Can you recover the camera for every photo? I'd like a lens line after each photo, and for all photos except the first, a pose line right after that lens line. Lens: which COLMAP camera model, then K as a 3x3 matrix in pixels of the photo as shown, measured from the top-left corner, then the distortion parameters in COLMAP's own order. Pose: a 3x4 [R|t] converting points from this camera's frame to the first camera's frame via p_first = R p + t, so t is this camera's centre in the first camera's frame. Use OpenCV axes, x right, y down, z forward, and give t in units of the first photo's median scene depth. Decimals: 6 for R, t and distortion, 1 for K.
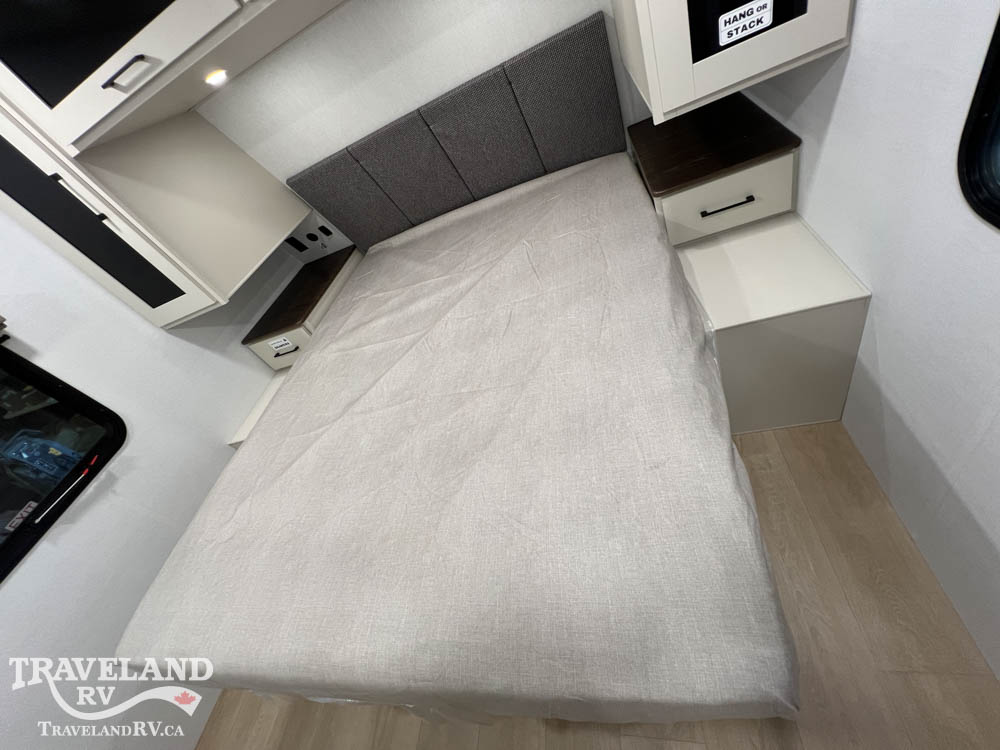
lens RADIAL K [[401.4, 0, 502.1], [0, 401.4, 377.1], [0, 0, 1]] dist [-0.001979, 0.000180]
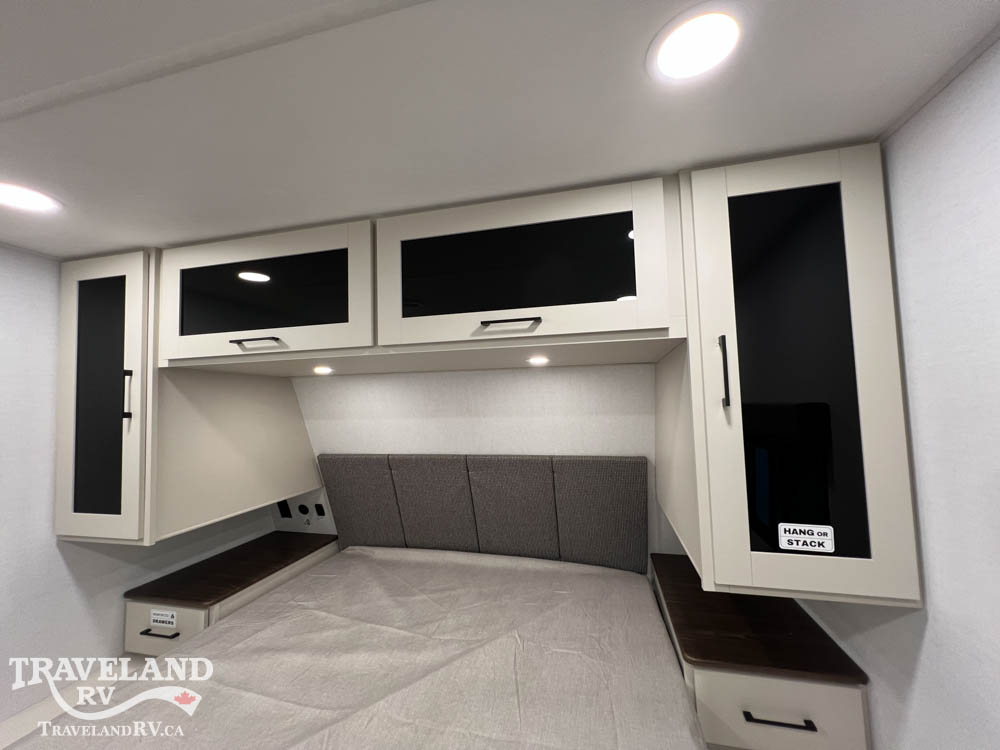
lens RADIAL K [[401.4, 0, 502.3], [0, 401.4, 374.0], [0, 0, 1]] dist [-0.001979, 0.000180]
pose [[0.917370, 0.370614, -0.145178, -0.049562], [-0.361112, 0.621522, -0.695204, -0.097946], [-0.167421, 0.690185, 0.703999, 0.079716]]
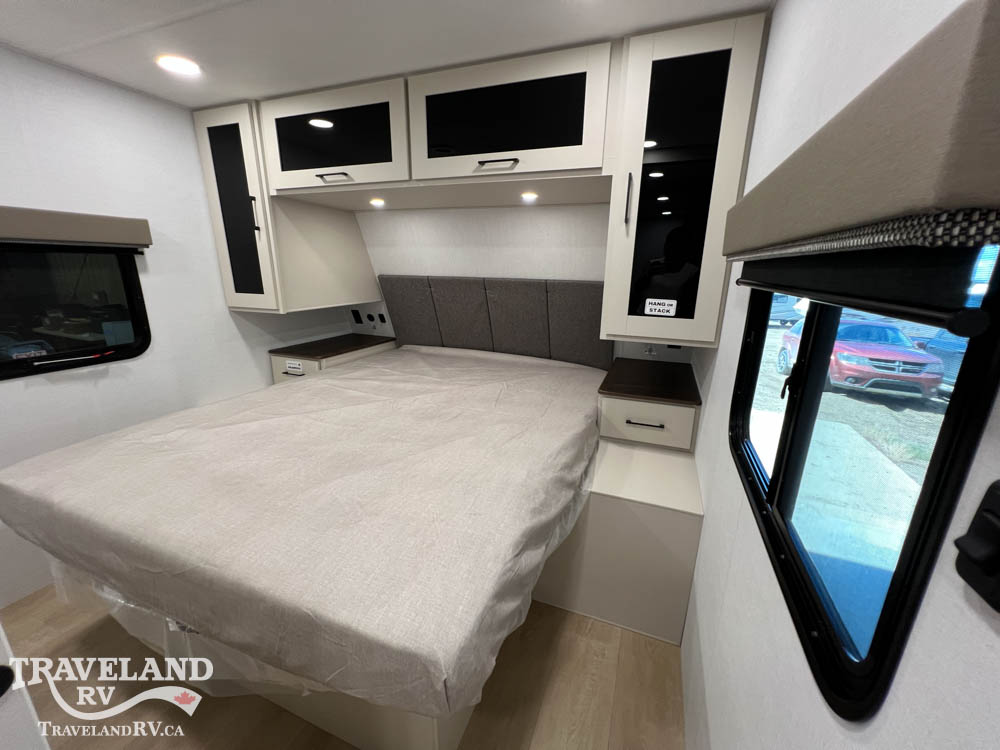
lens RADIAL K [[401.4, 0, 502.1], [0, 401.4, 376.2], [0, 0, 1]] dist [-0.001979, 0.000180]
pose [[0.876418, 0.466387, -0.119895, 0.200564], [-0.472165, 0.783356, -0.404244, 0.174606], [-0.094614, 0.410897, 0.906759, -0.181397]]
